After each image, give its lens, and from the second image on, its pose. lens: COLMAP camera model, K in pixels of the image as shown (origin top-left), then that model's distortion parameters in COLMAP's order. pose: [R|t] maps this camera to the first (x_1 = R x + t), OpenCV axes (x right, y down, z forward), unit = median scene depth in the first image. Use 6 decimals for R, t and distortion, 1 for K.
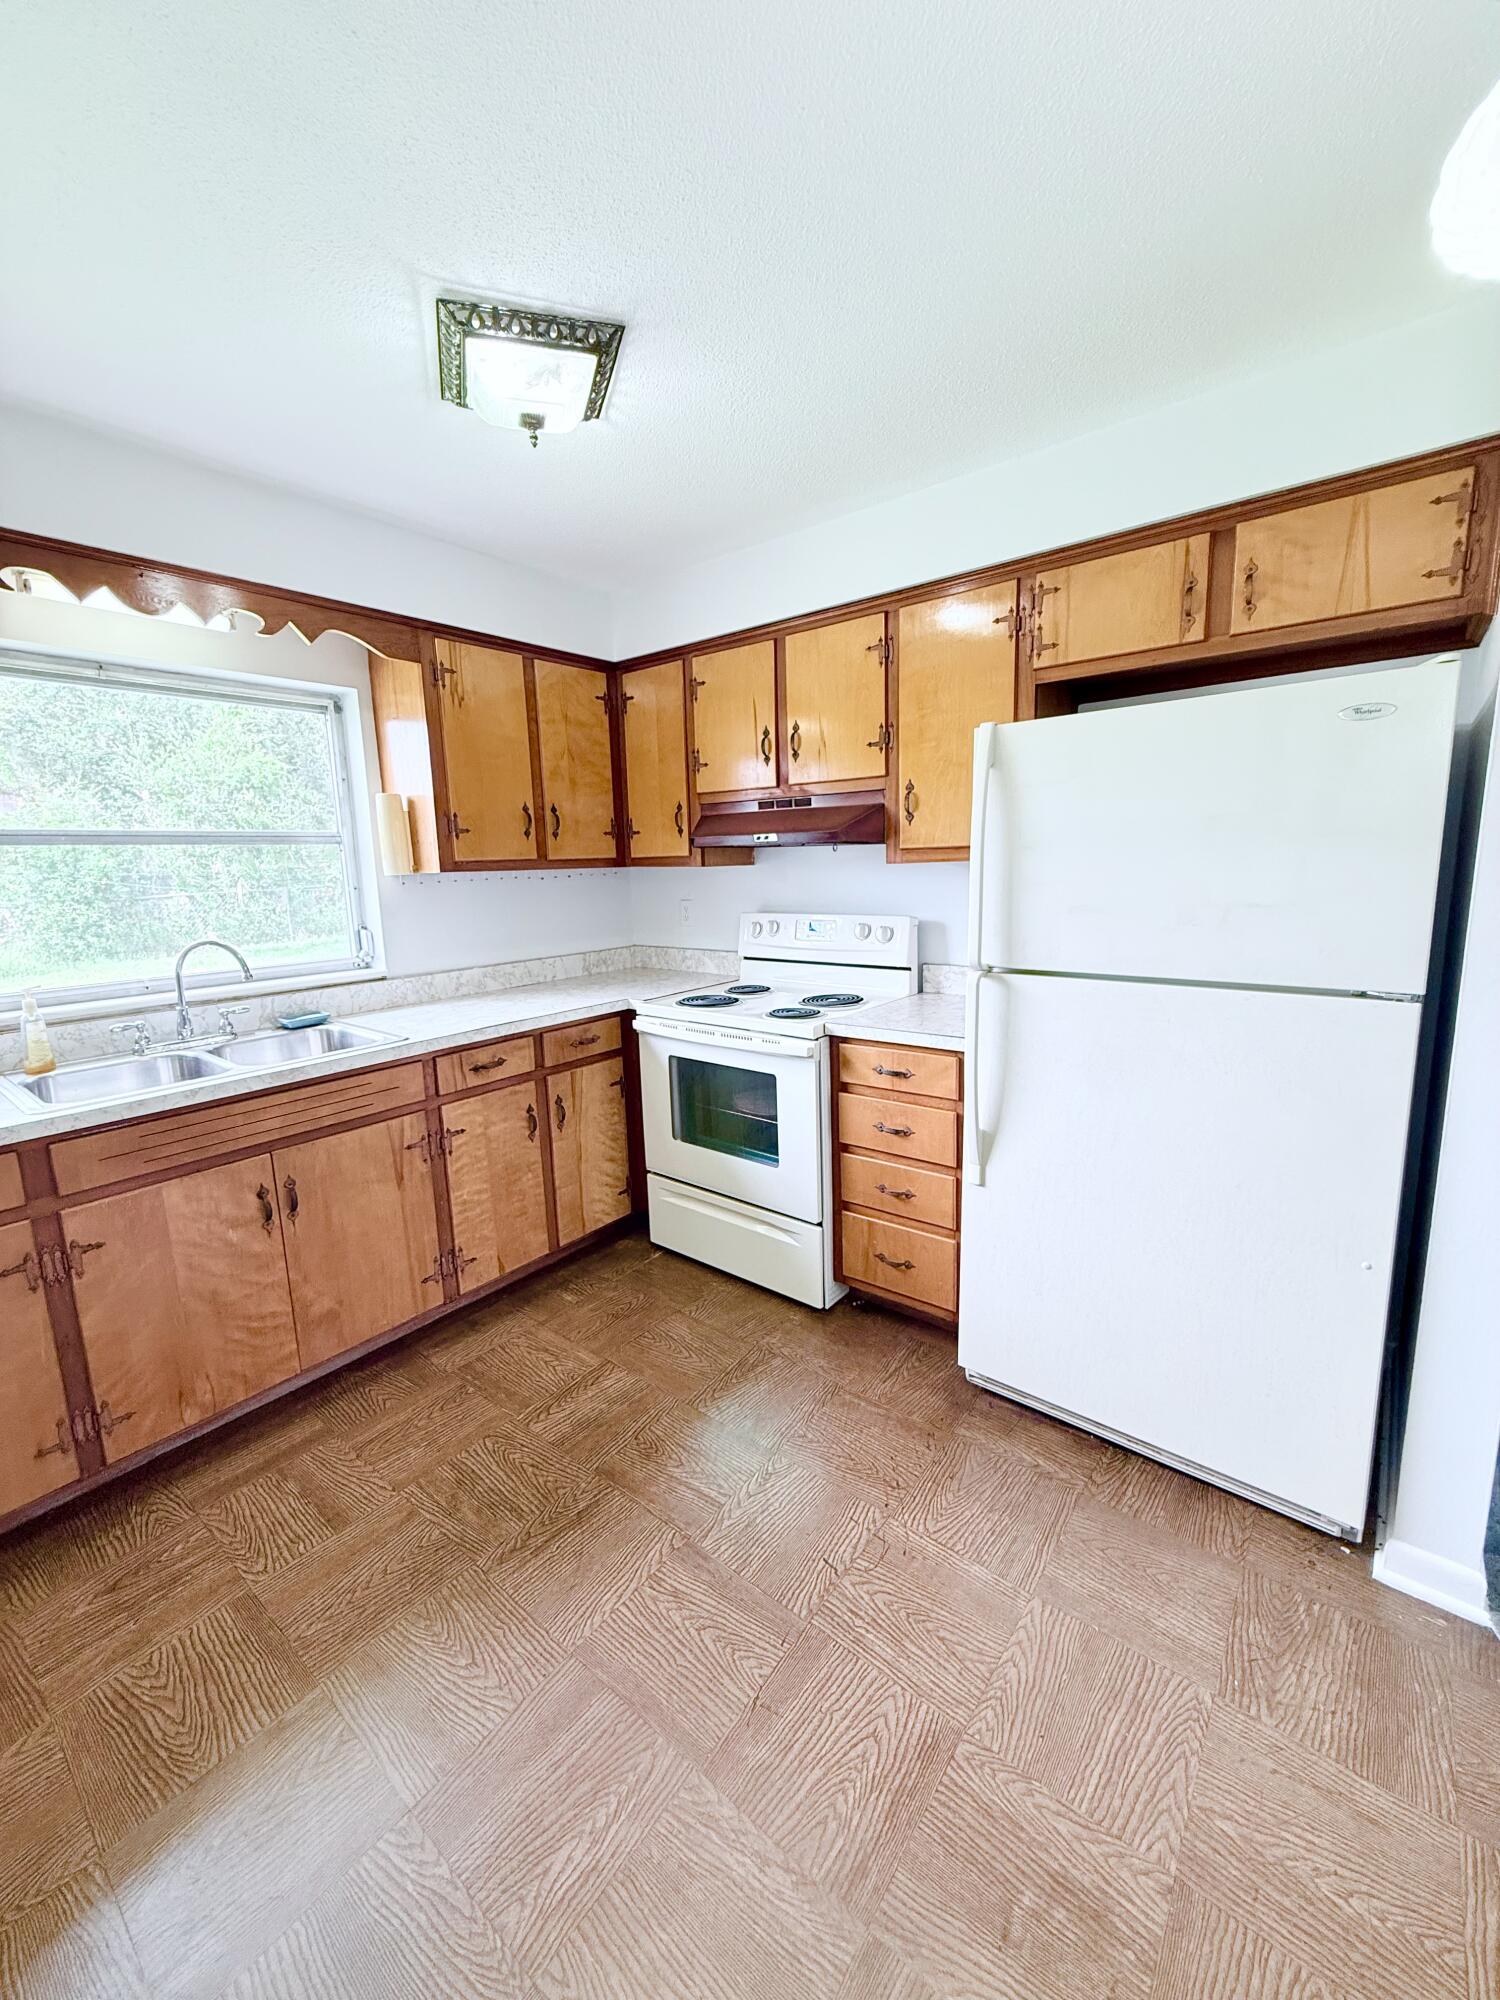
lens RADIAL K [[801.3, 0, 750.5], [0, 801.3, 1001.6], [0, 0, 1]] dist [-0.001578, 0.000540]
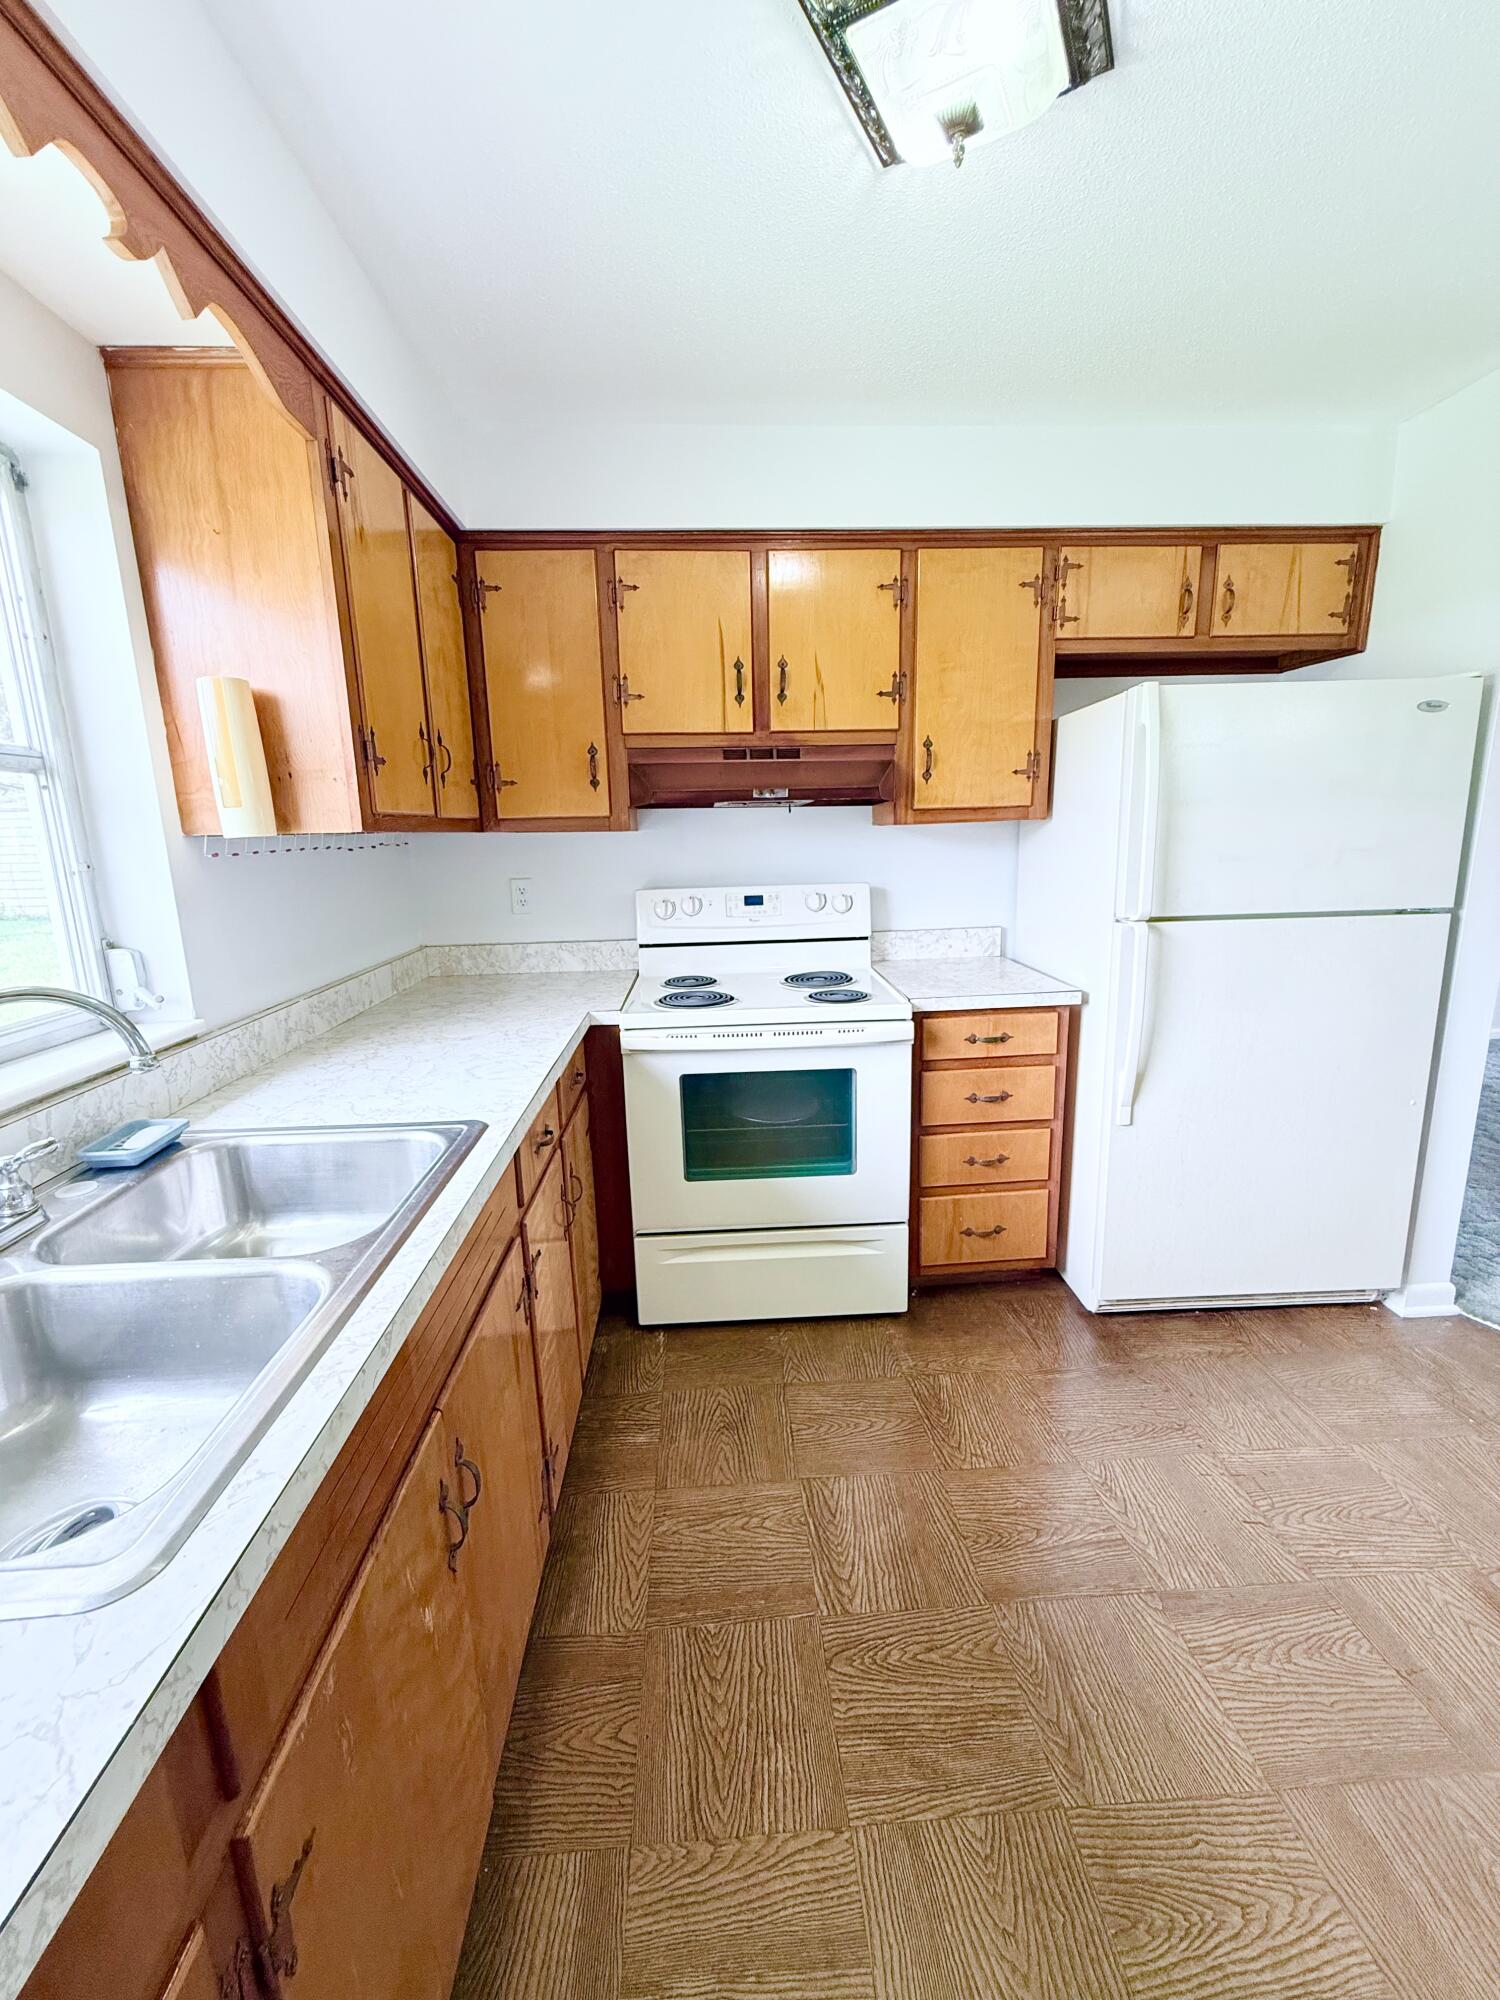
lens RADIAL K [[801.3, 0, 744.6], [0, 801.3, 1000.7], [0, 0, 1]] dist [-0.001578, 0.000540]
pose [[0.742049, -0.130532, 0.657514, -0.617755], [0.121020, 0.990828, 0.060123, -0.047107], [-0.659331, 0.034959, 0.751039, 0.428976]]
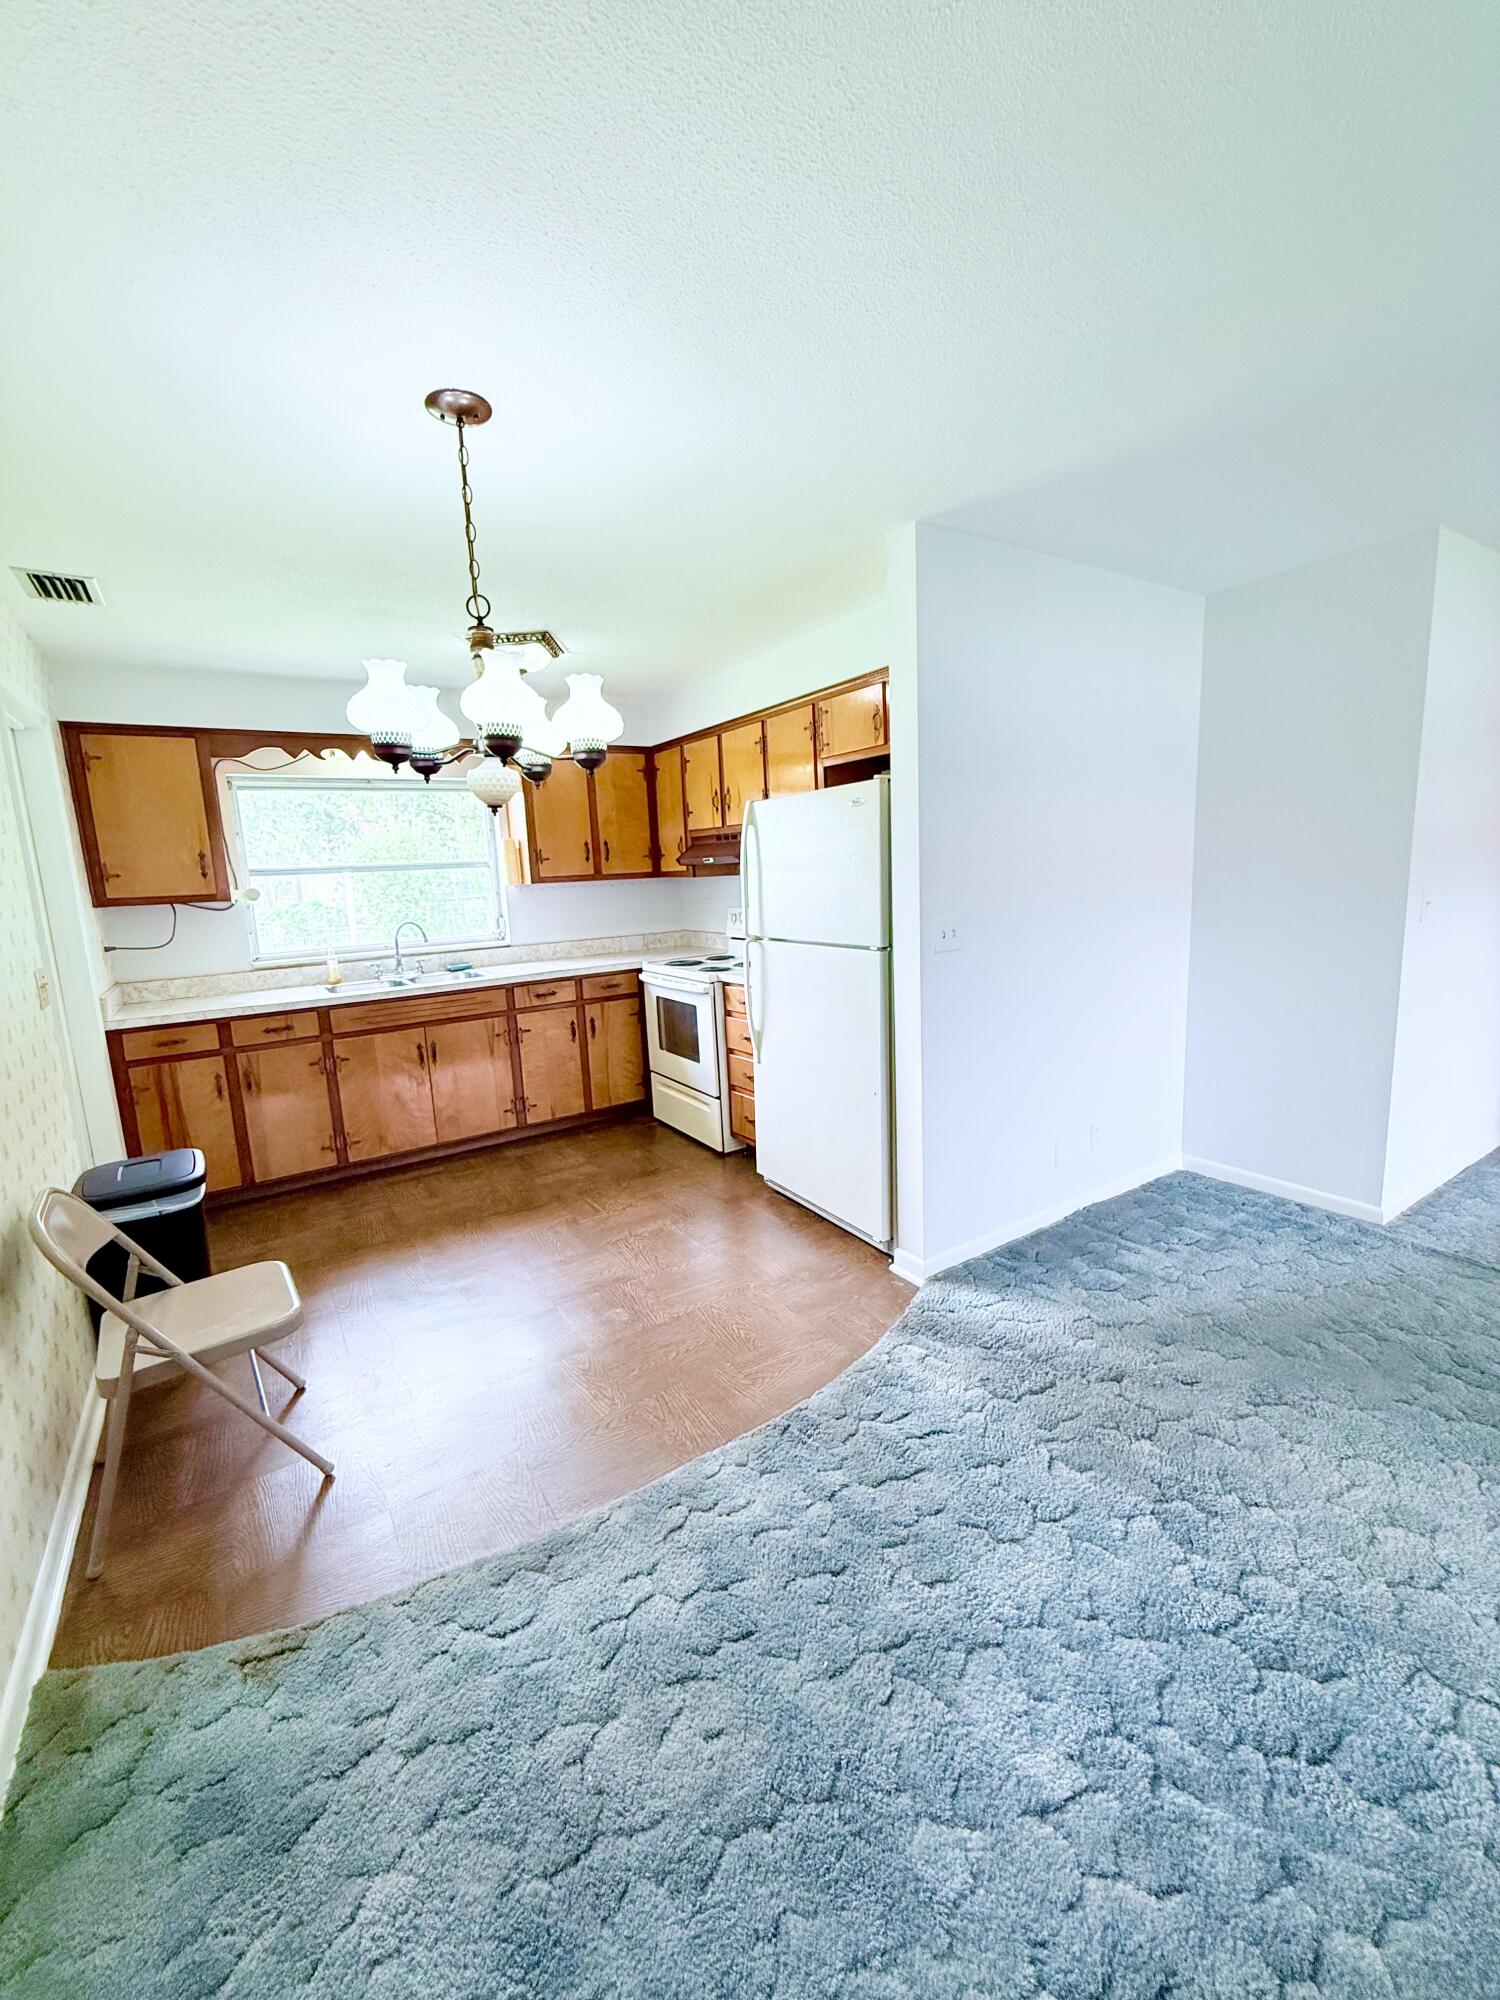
lens RADIAL K [[801.3, 0, 749.3], [0, 801.3, 1004.7], [0, 0, 1]] dist [-0.001578, 0.000540]
pose [[0.950868, 0.036961, -0.307381, 0.641005], [-0.035154, 0.999317, 0.011416, 0.067089], [0.307593, -0.000049, 0.951518, -0.531525]]
